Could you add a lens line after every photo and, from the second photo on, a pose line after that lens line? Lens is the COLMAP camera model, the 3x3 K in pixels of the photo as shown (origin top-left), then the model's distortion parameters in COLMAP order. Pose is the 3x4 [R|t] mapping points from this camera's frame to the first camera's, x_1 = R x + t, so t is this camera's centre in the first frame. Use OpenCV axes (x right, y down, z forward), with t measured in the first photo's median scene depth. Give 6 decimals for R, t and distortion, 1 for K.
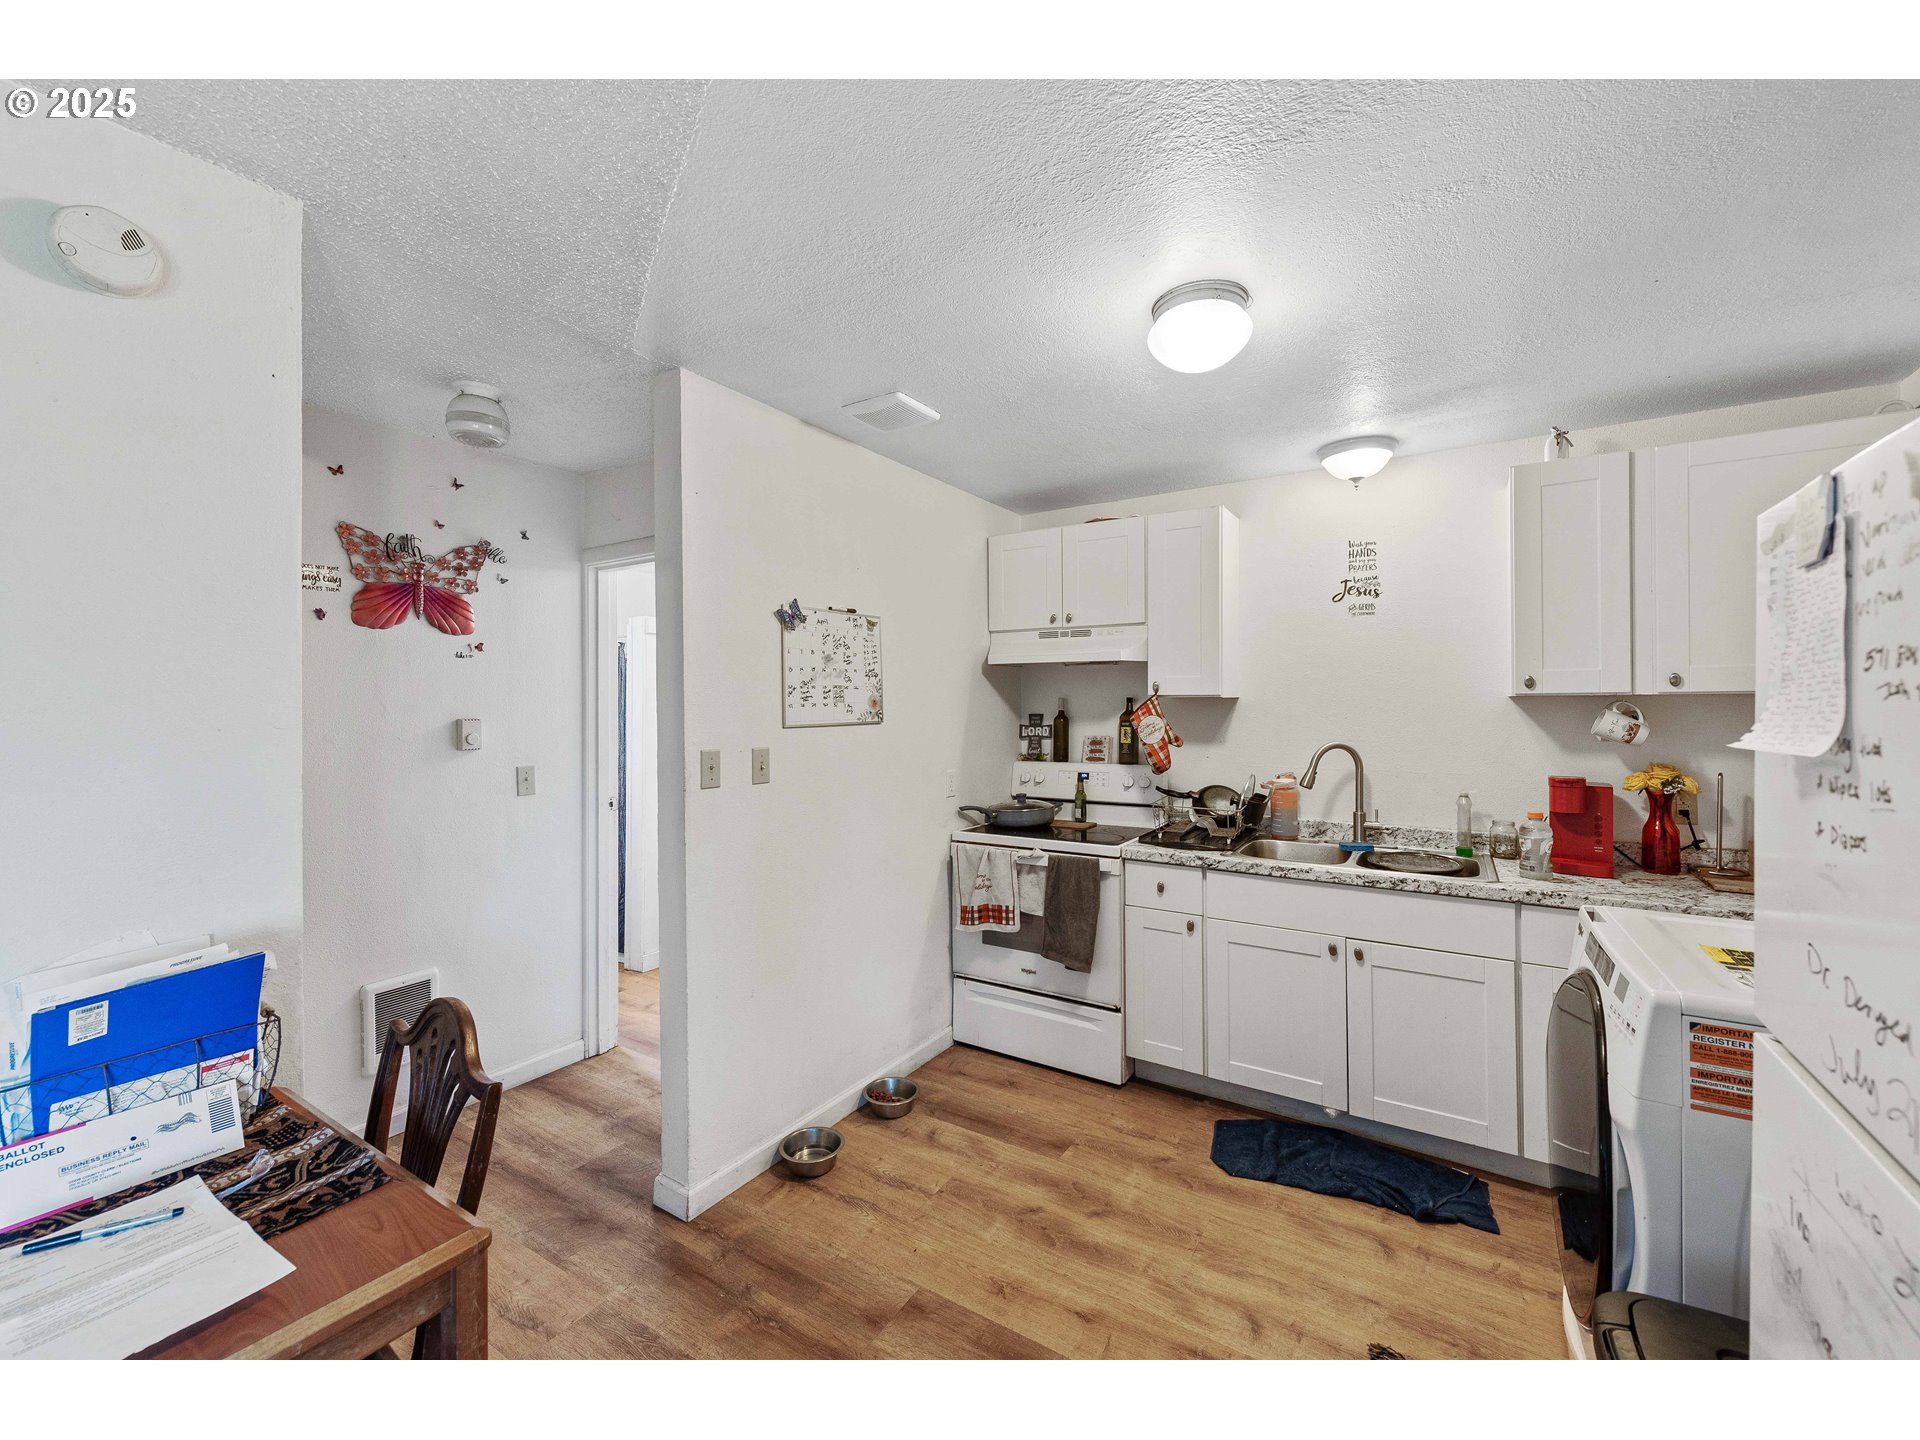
lens RADIAL K [[759.1, 0, 969.4], [0, 759.1, 716.2], [0, 0, 1]] dist [0.005793, -0.001444]
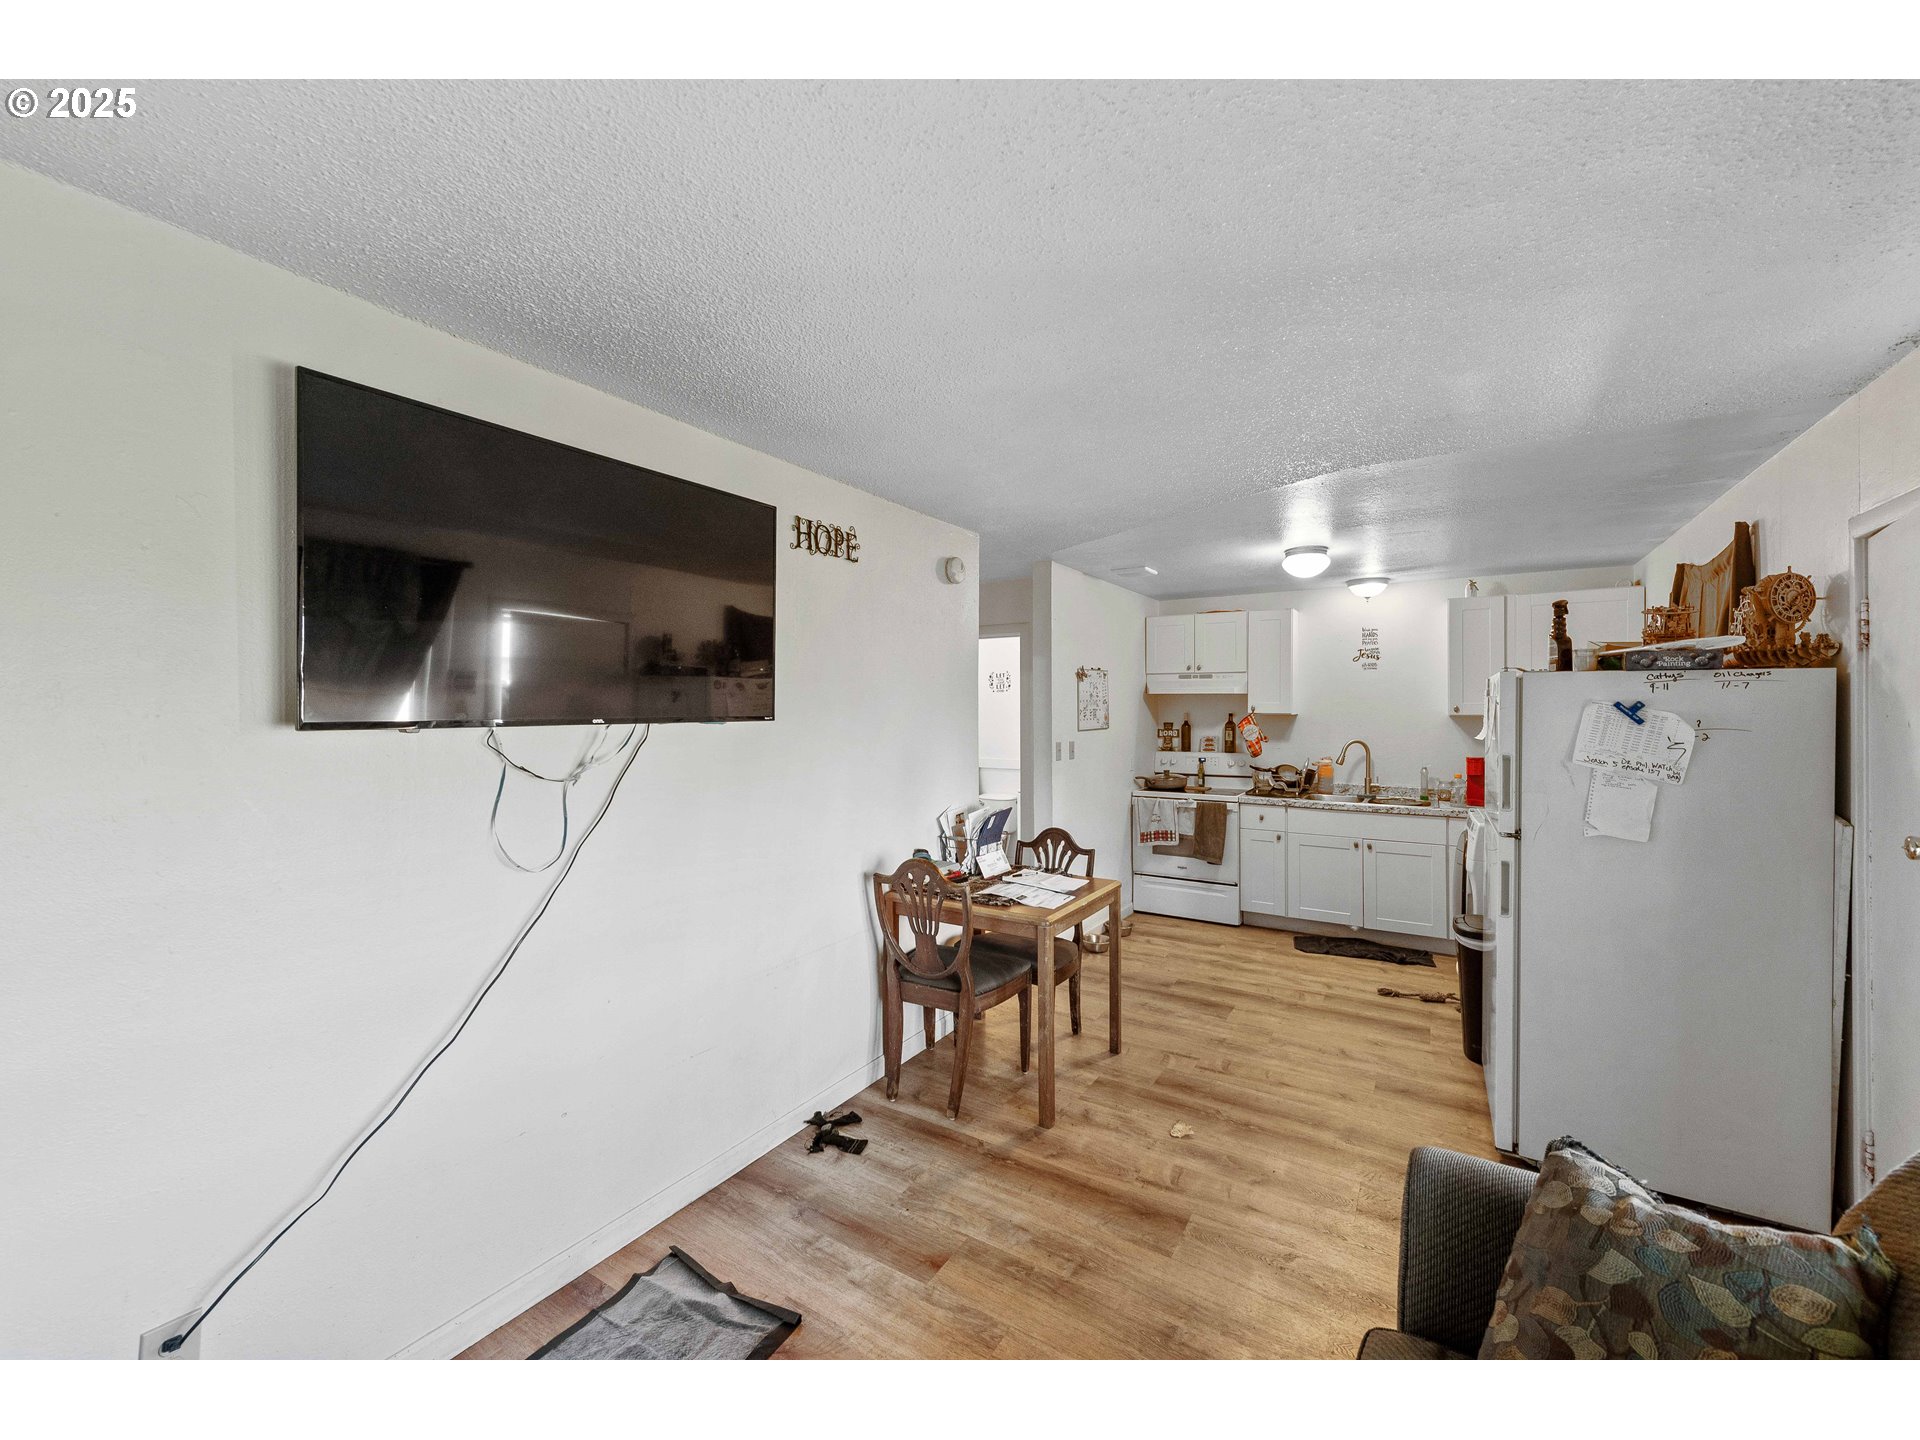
lens RADIAL K [[759.1, 0, 959.2], [0, 759.1, 717.2], [0, 0, 1]] dist [0.005793, -0.001444]
pose [[0.999991, 0.003332, 0.002448, -0.468103], [-0.003333, 0.999994, 0.000289, -0.016949], [-0.002447, -0.000297, 0.999997, -0.813346]]
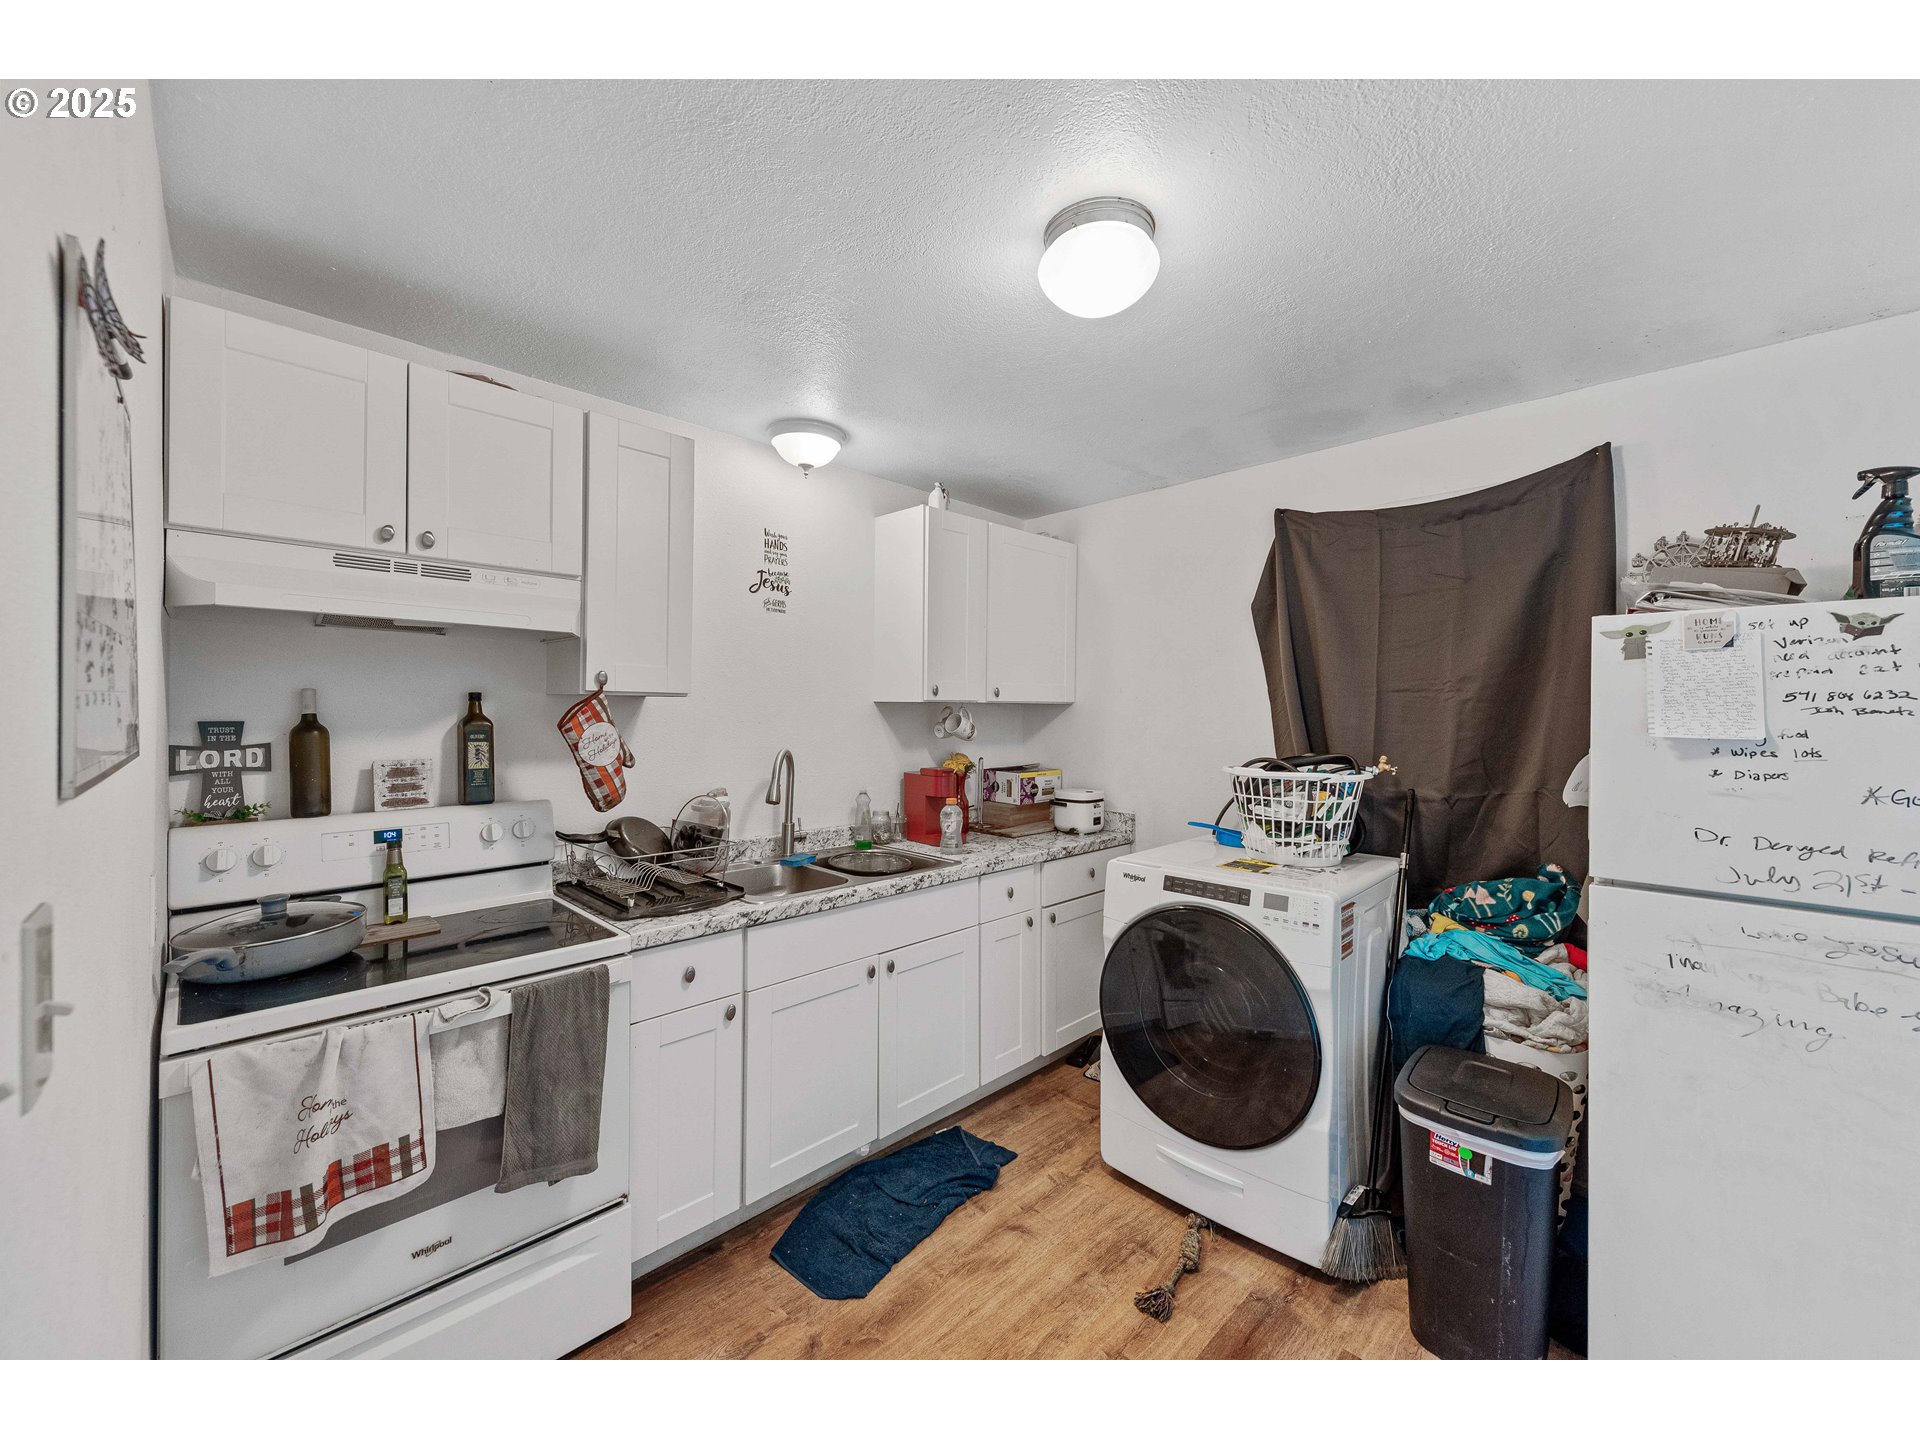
lens RADIAL K [[759.1, 0, 969.1], [0, 759.1, 703.0], [0, 0, 1]] dist [0.005793, -0.001444]
pose [[0.211958, 0.012180, 0.977203, -0.344557], [0.003737, 0.999905, -0.013273, -0.007706], [-0.977272, 0.006465, 0.211893, 0.577795]]
